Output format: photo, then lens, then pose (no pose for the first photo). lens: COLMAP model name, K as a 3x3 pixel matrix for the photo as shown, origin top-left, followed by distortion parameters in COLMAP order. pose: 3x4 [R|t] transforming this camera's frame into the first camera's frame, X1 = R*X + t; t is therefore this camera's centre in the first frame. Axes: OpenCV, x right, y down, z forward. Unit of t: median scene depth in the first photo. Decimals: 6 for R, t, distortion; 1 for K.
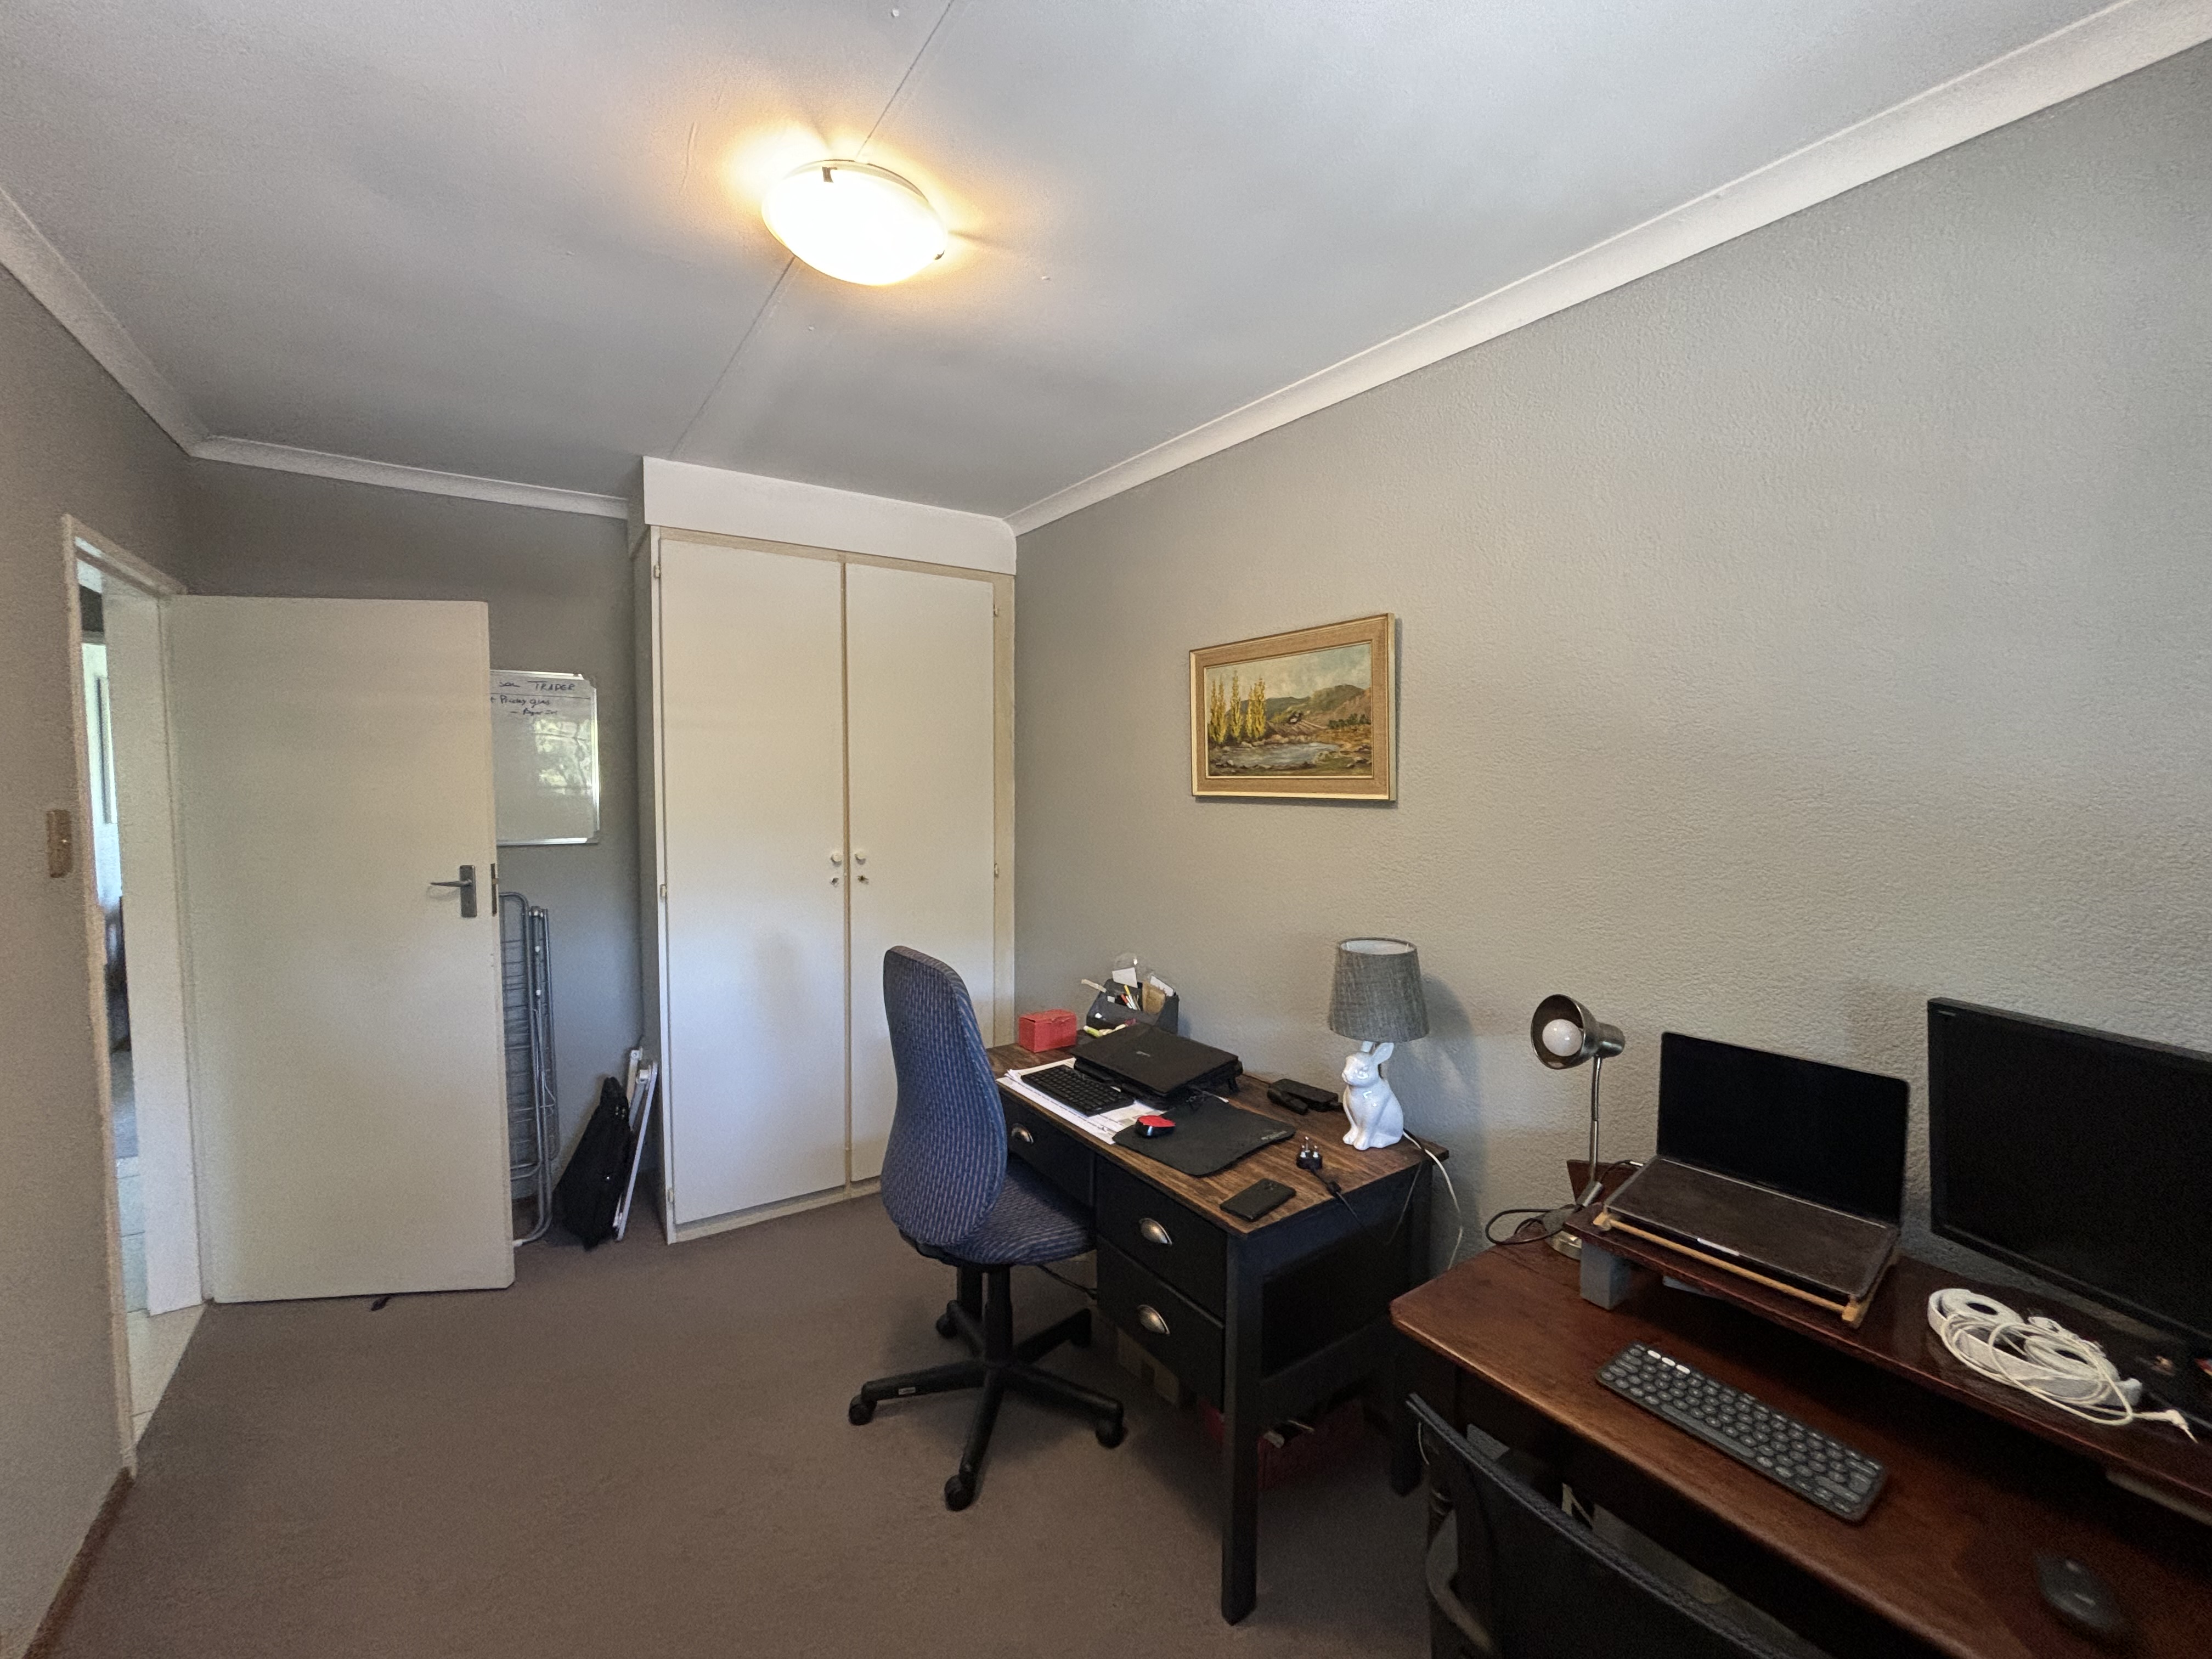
lens RADIAL K [[890.4, 0, 1107.7], [0, 890.4, 813.0], [0, 0, 1]] dist [-0.000957, 0.000883]
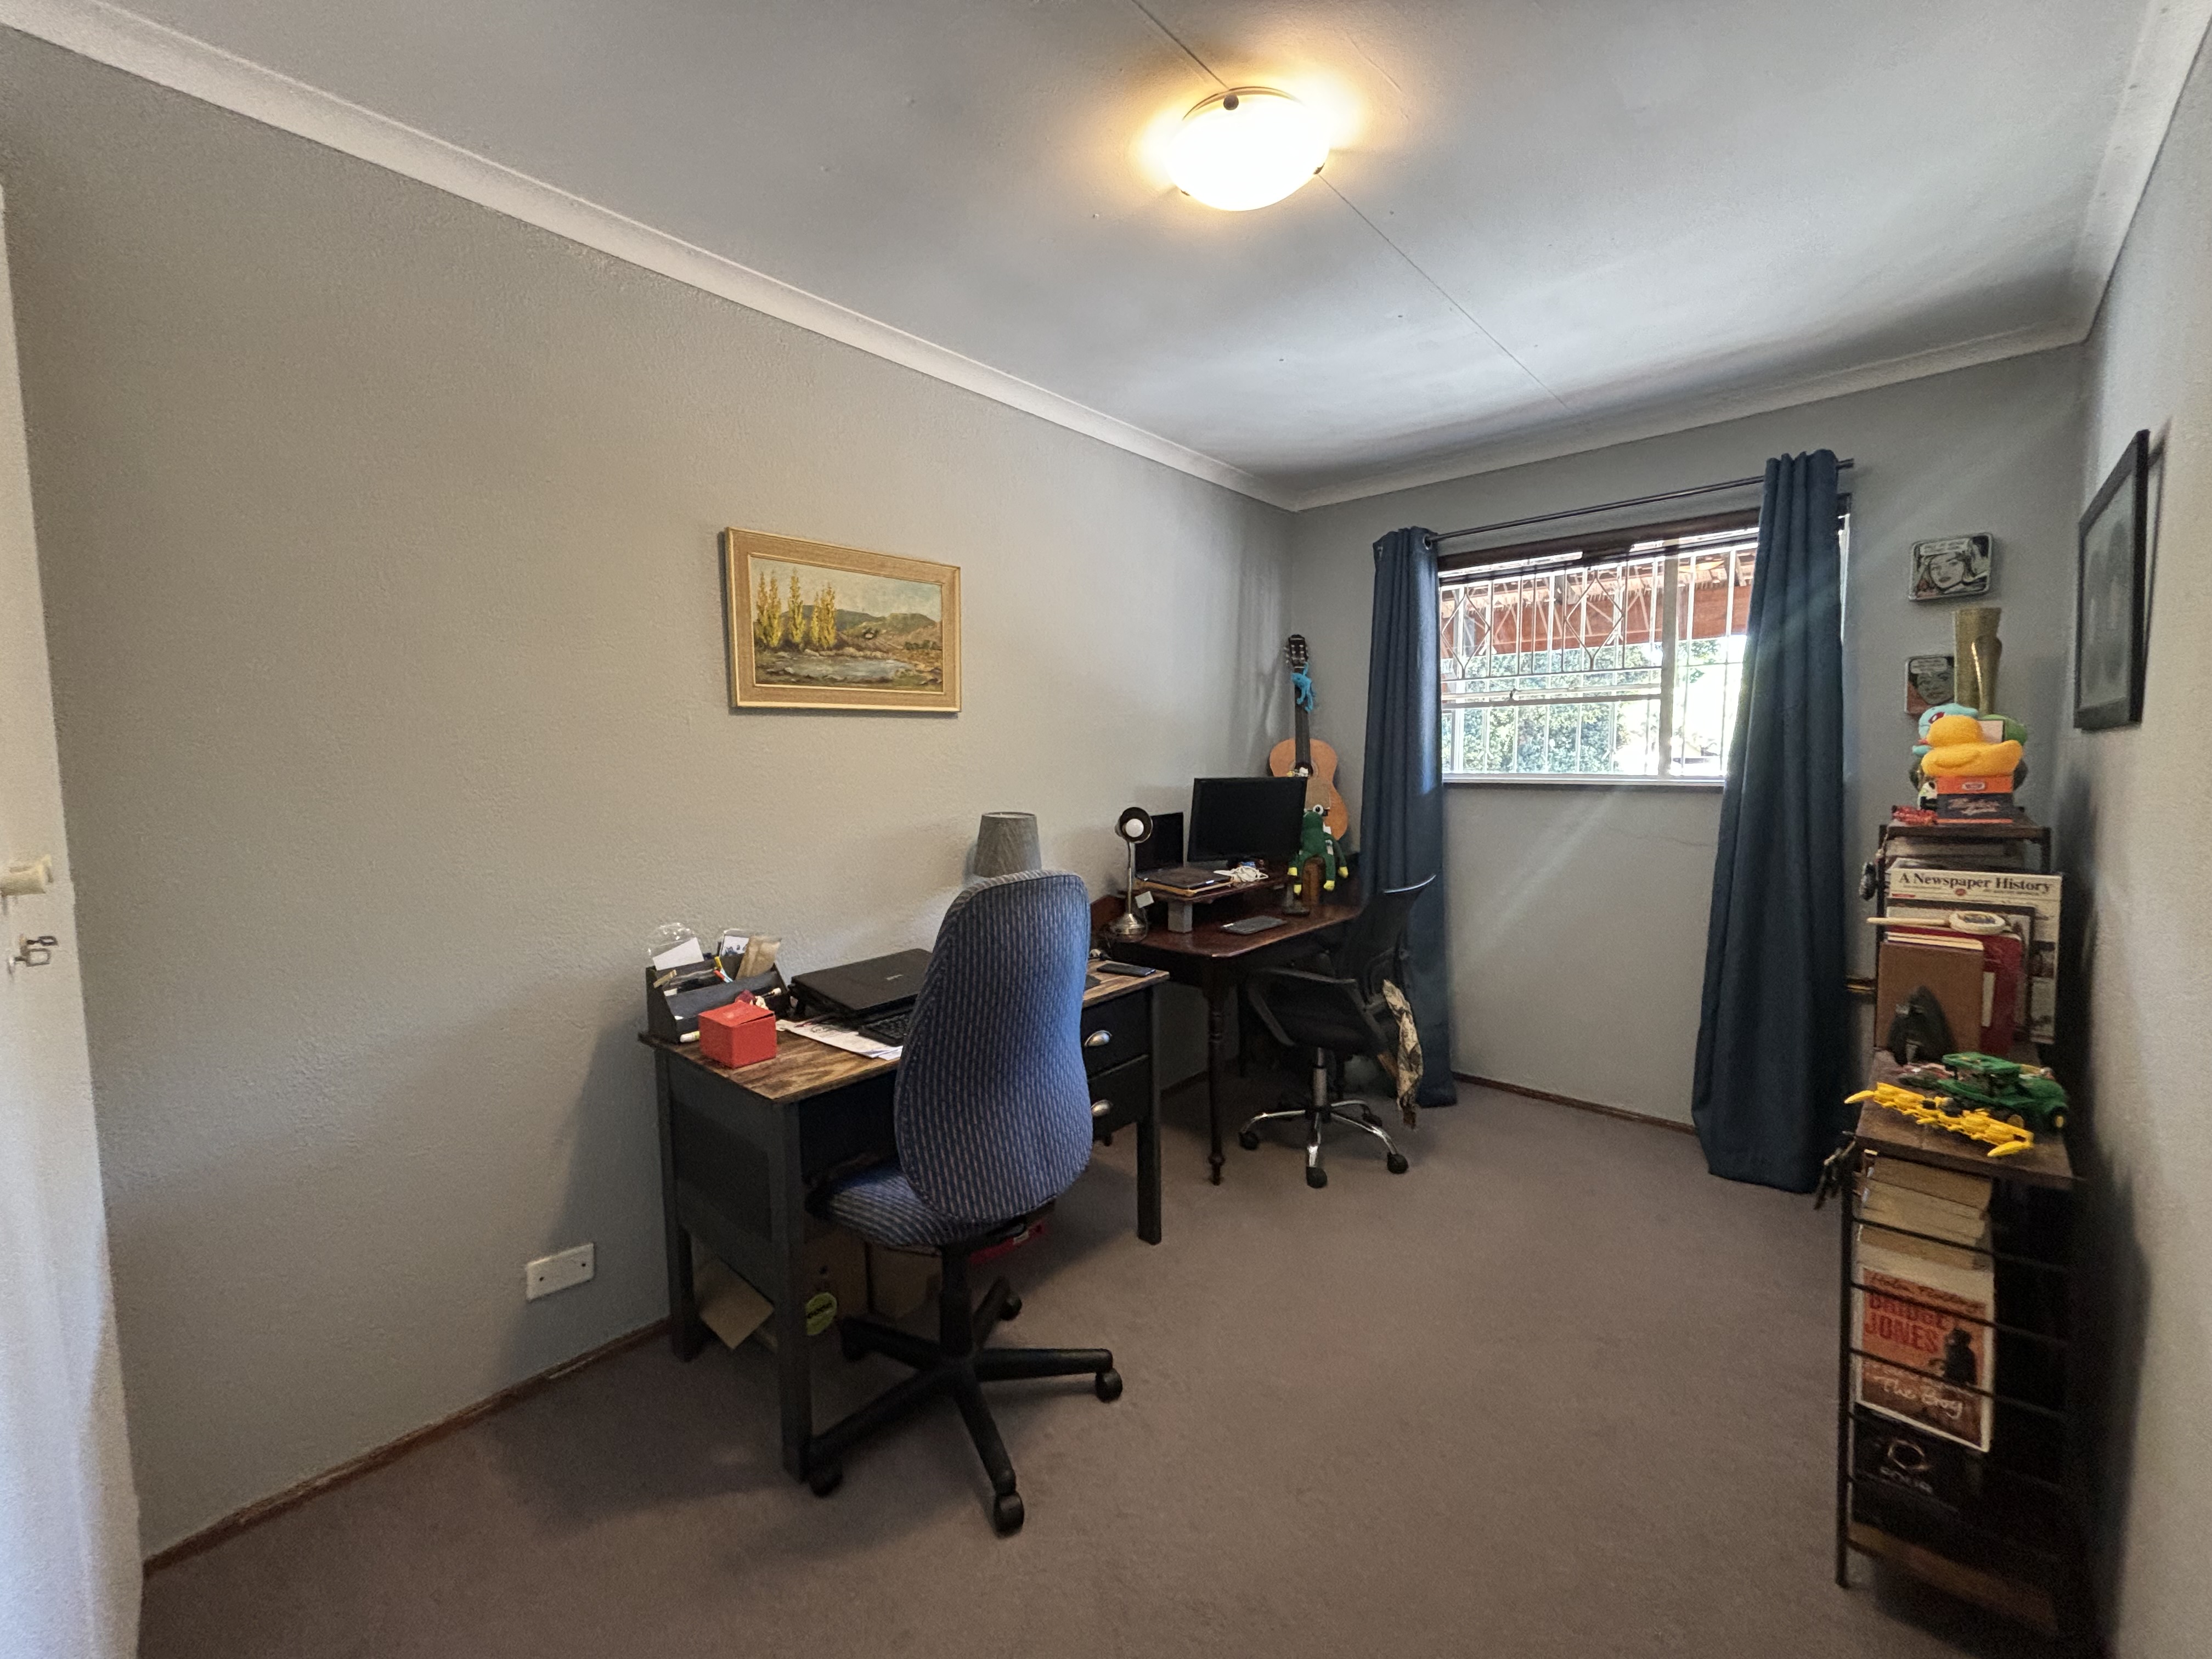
lens RADIAL K [[890.4, 0, 1113.8], [0, 890.4, 827.3], [0, 0, 1]] dist [-0.000957, 0.000883]
pose [[-0.250326, -0.078182, 0.965000, -0.914682], [0.057223, 0.993797, 0.095359, 0.038545], [-0.966469, 0.079091, -0.244299, 0.999865]]
